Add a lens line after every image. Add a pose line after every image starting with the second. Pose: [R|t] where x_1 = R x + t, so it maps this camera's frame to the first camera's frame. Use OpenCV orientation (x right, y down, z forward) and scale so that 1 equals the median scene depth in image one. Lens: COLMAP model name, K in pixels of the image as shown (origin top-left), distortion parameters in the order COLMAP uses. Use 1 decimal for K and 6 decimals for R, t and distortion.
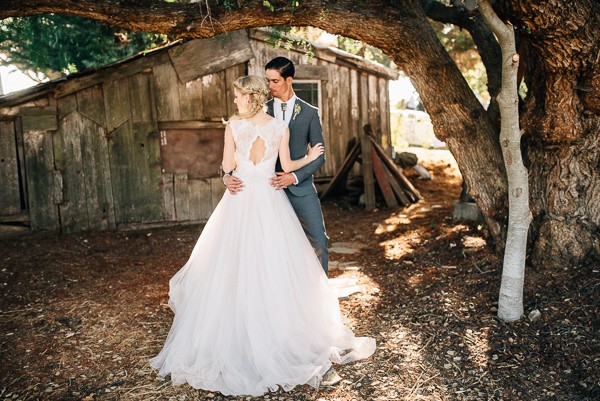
lens RADIAL K [[578.7, 0, 301.8], [0, 578.7, 199.5], [0, 0, 1]] dist [0.020973, 0.000000]
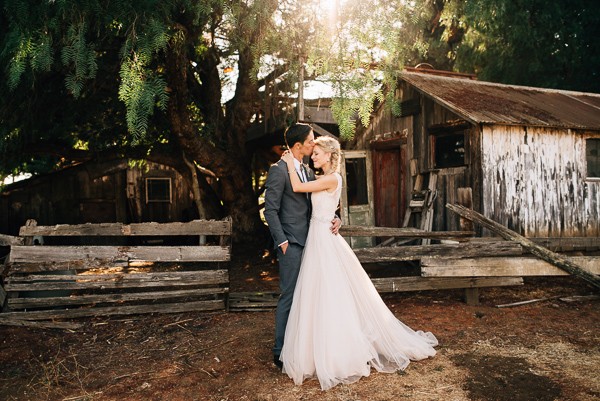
lens RADIAL K [[578.7, 0, 299.6], [0, 578.7, 199.7], [0, 0, 1]] dist [0.020973, 0.000000]
pose [[0.986740, -0.003816, 0.162263, 0.186610], [0.029493, 0.987296, -0.156133, 0.212382], [-0.159606, 0.158848, 0.974317, -1.115246]]
